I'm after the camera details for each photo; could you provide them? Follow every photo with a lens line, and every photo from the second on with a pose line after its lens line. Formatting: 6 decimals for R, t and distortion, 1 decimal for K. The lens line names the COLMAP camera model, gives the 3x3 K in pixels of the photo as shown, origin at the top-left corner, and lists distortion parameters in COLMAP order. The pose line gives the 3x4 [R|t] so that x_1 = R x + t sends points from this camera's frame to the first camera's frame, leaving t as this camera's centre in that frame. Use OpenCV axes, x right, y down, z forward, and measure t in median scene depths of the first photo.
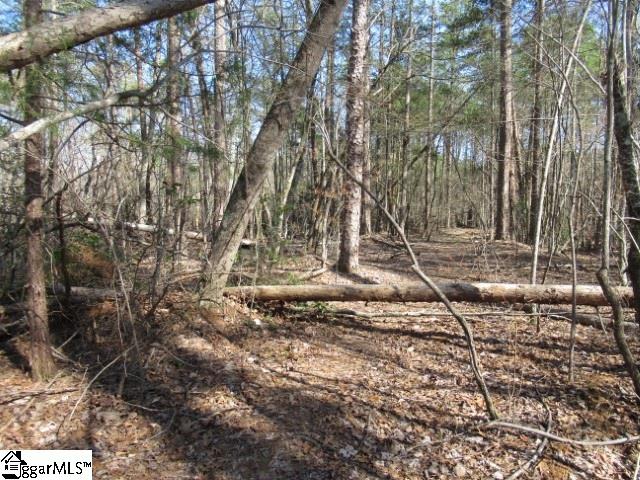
lens RADIAL K [[480.3, 0, 319.7], [0, 480.3, 240.2], [0, 0, 1]] dist [-0.001370, 0.004033]
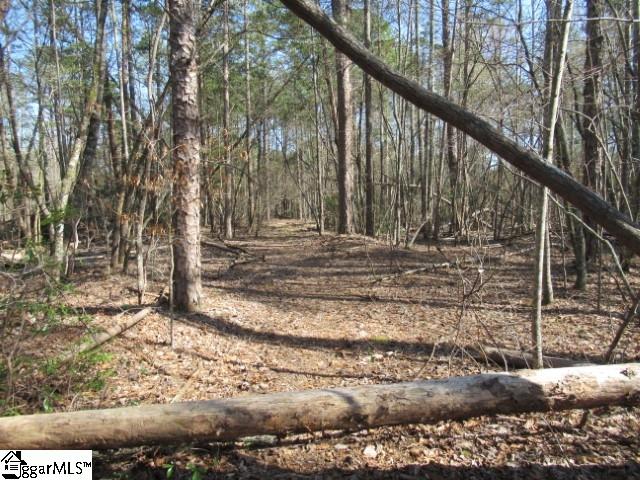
lens RADIAL K [[480.3, 0, 321.4], [0, 480.3, 240.0], [0, 0, 1]] dist [-0.001370, 0.004033]
pose [[0.923057, -0.062633, 0.379529, -0.010838], [0.056044, 0.998024, 0.028397, -0.032558], [-0.380558, -0.004942, 0.924744, 0.359817]]
